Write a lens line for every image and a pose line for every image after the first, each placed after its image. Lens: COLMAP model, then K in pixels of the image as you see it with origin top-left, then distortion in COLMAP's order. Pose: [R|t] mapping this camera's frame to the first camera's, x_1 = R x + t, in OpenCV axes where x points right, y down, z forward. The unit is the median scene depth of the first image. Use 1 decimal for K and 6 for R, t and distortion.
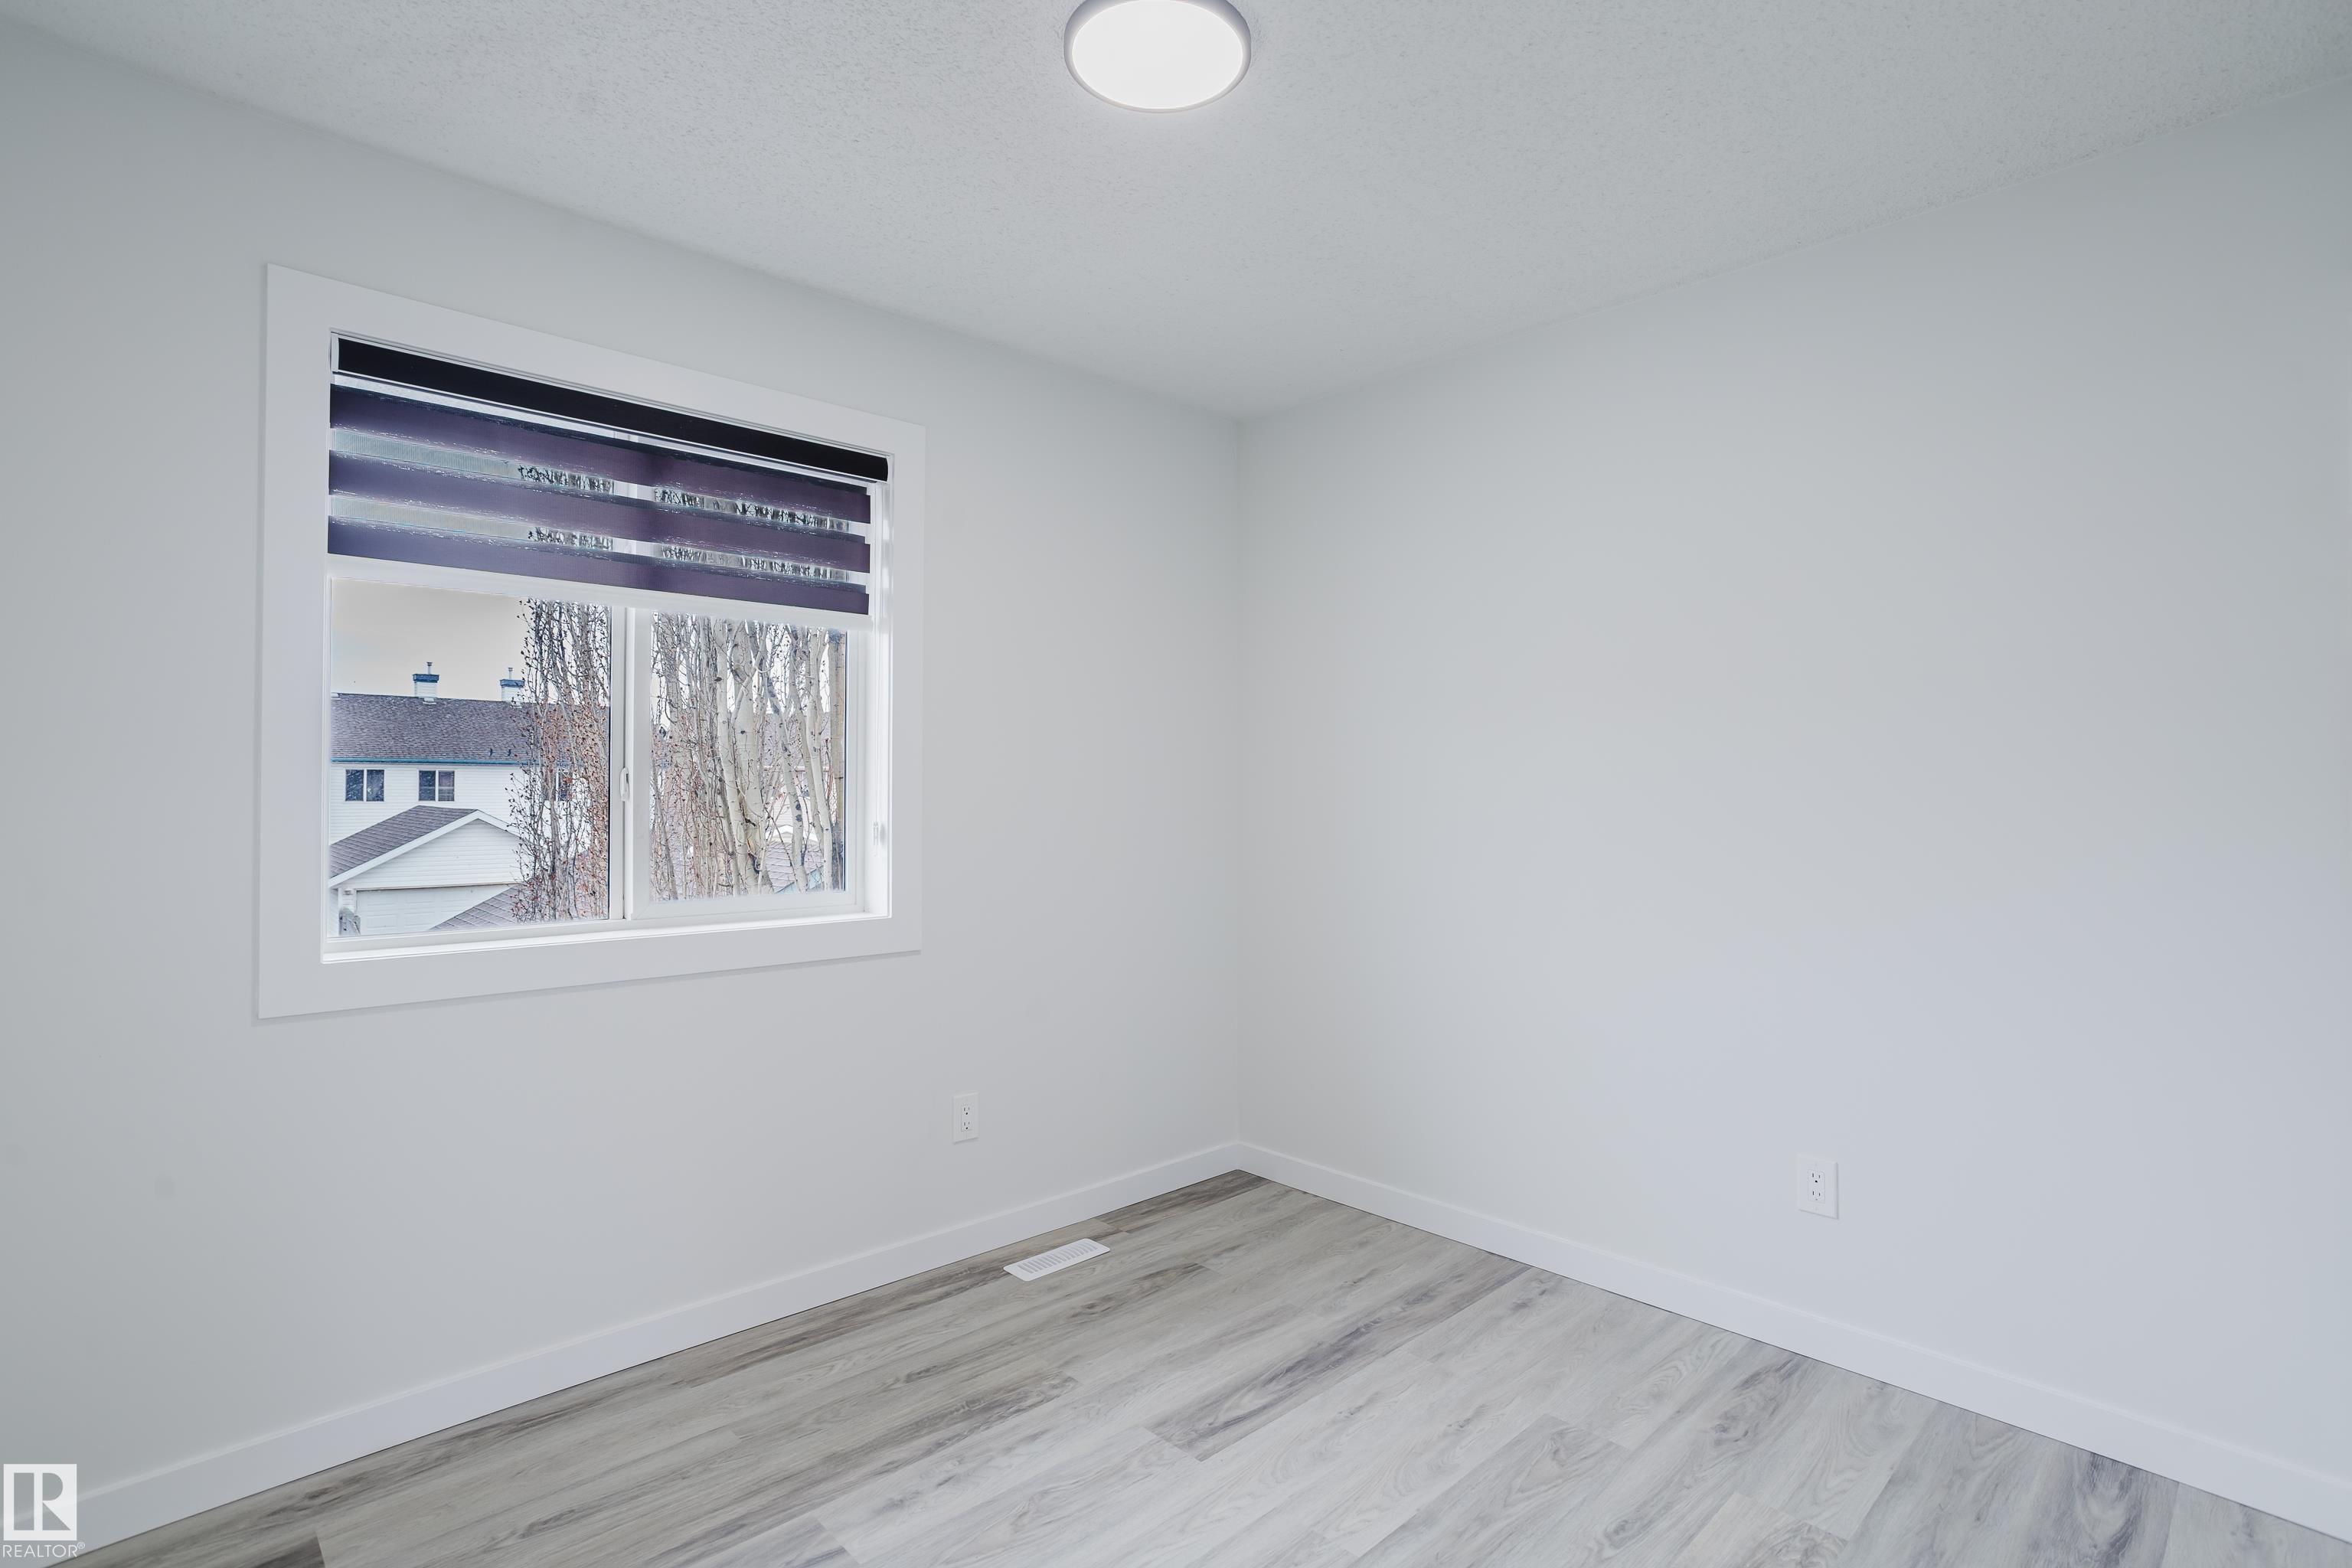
lens RADIAL K [[1151.3, 0, 1167.1], [0, 1151.3, 781.1], [0, 0, 1]] dist [-0.042423, 0.024364]
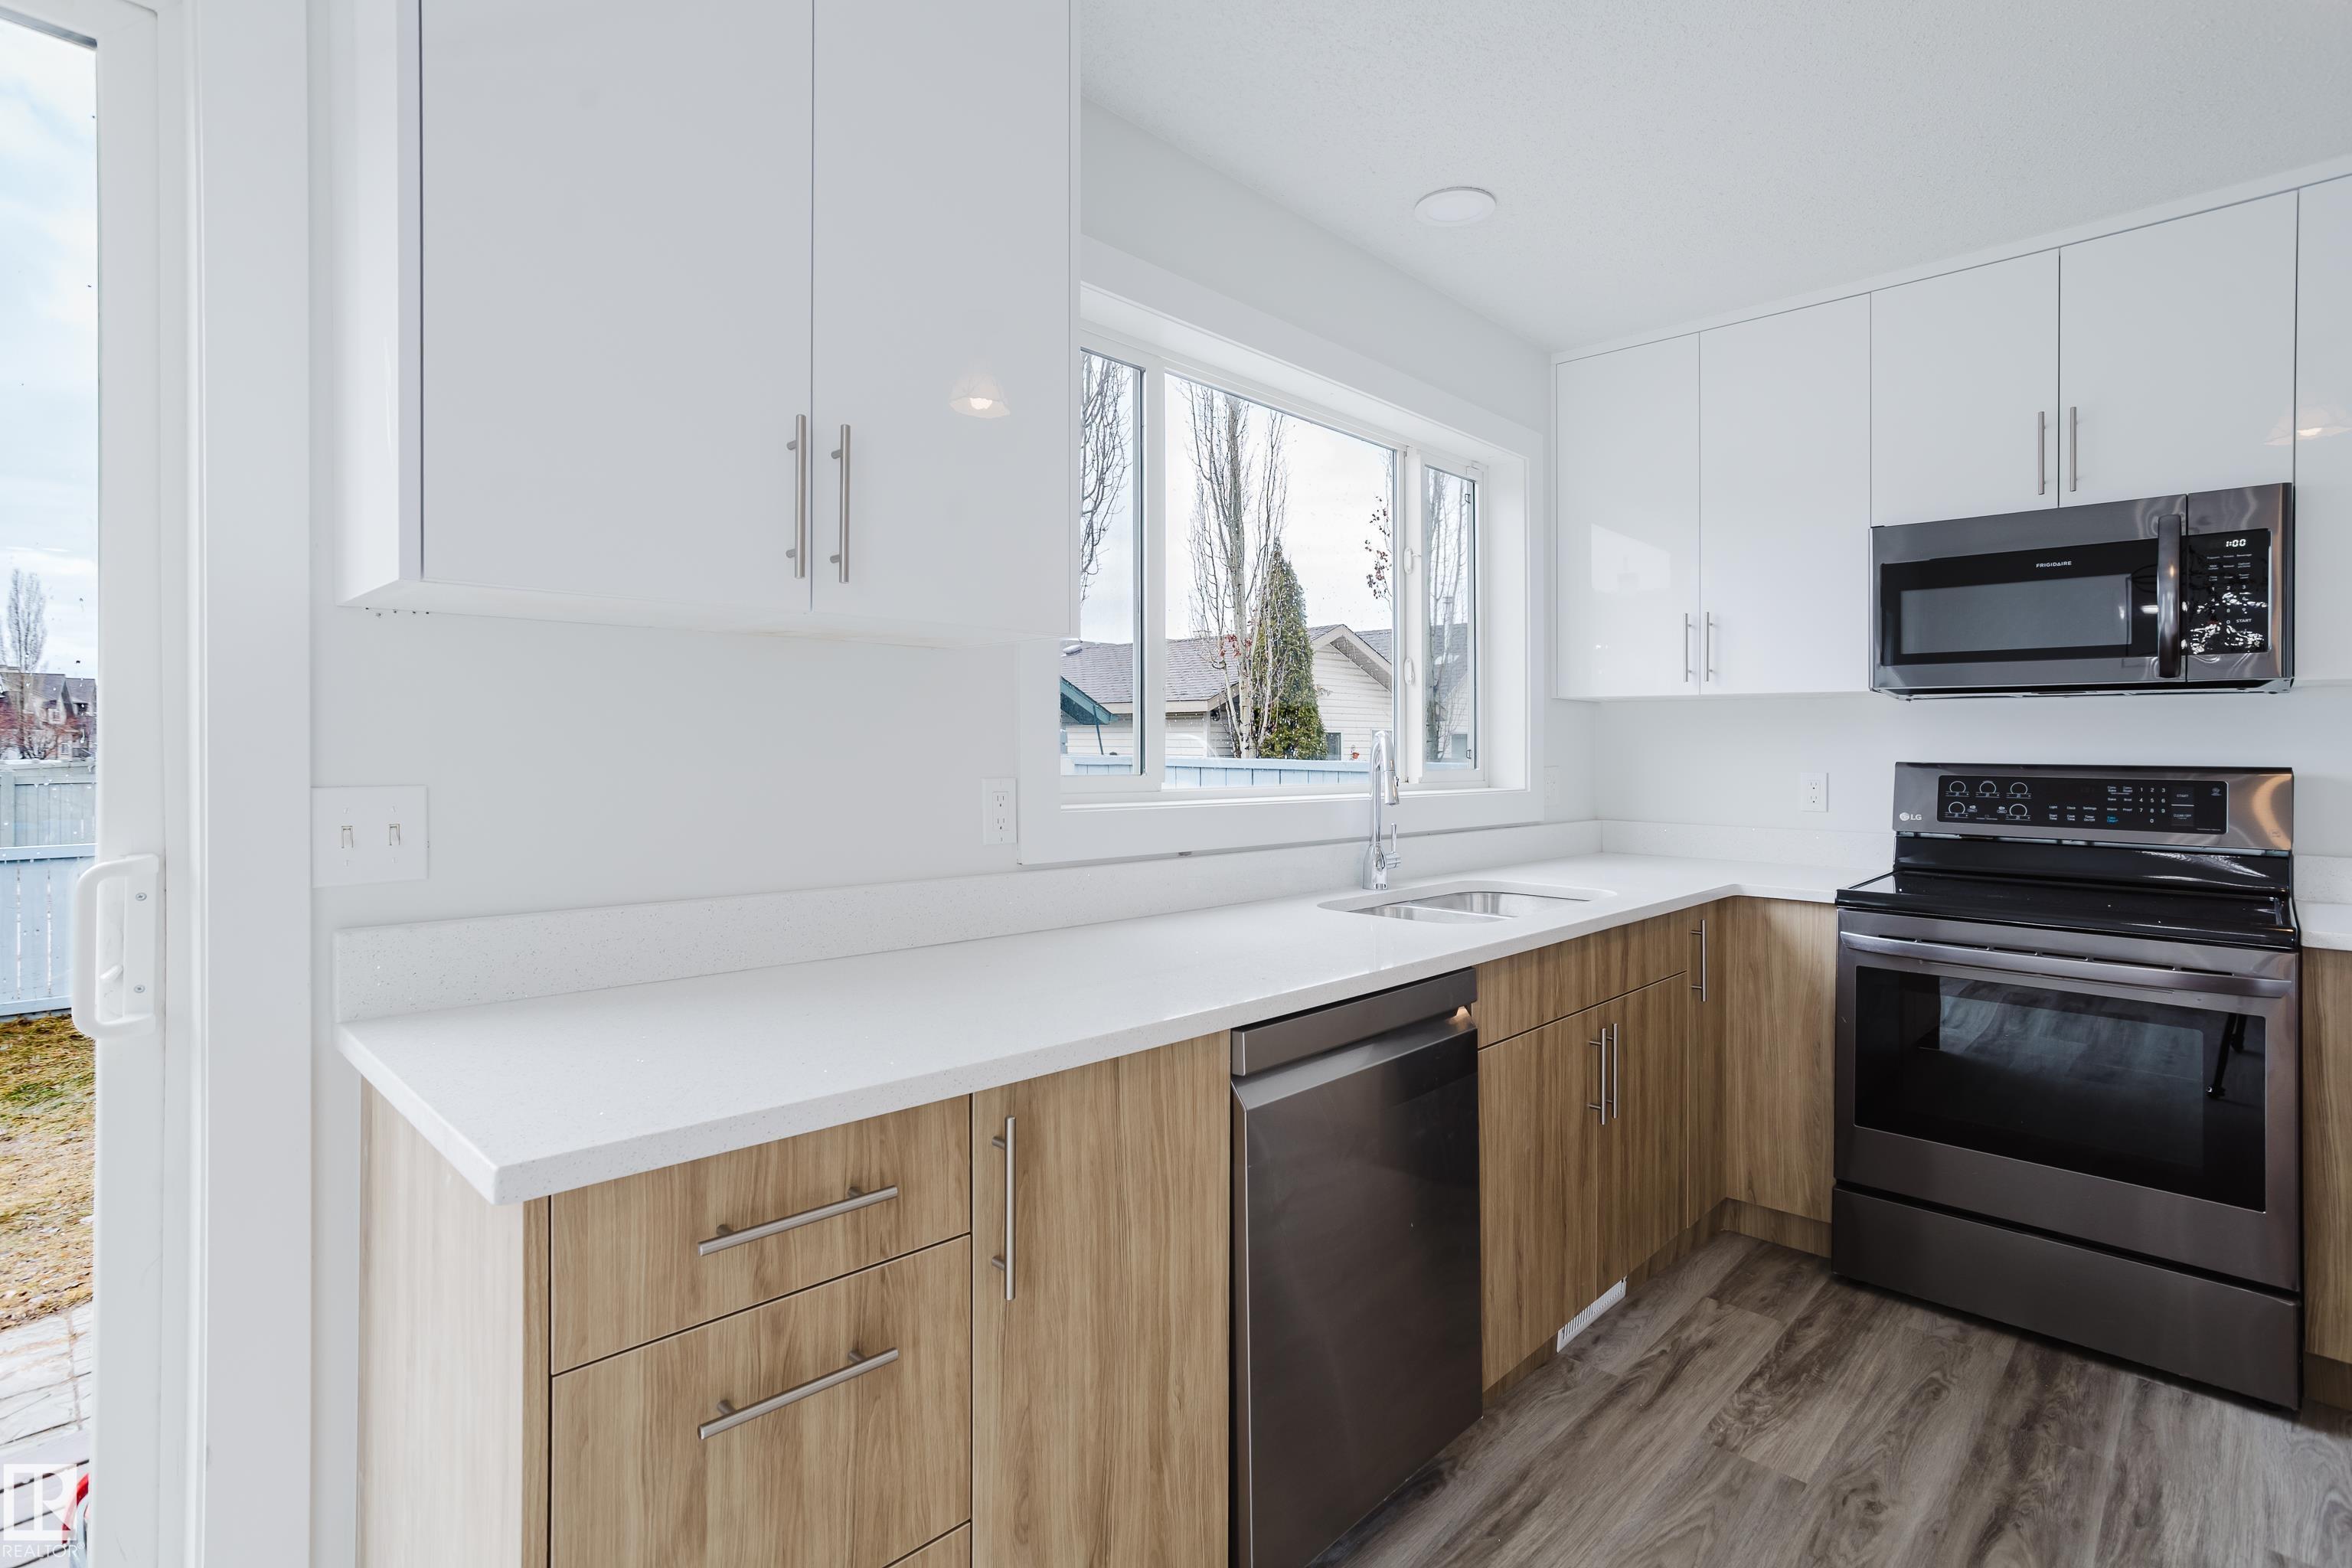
lens RADIAL K [[1151.3, 0, 1181.7], [0, 1151.3, 732.9], [0, 0, 1]] dist [-0.042423, 0.024364]
pose [[-0.999479, -0.011711, -0.030079, 1.008509], [-0.011255, 0.999820, -0.015294, 0.022927], [0.030253, -0.014947, -0.999431, 1.784715]]
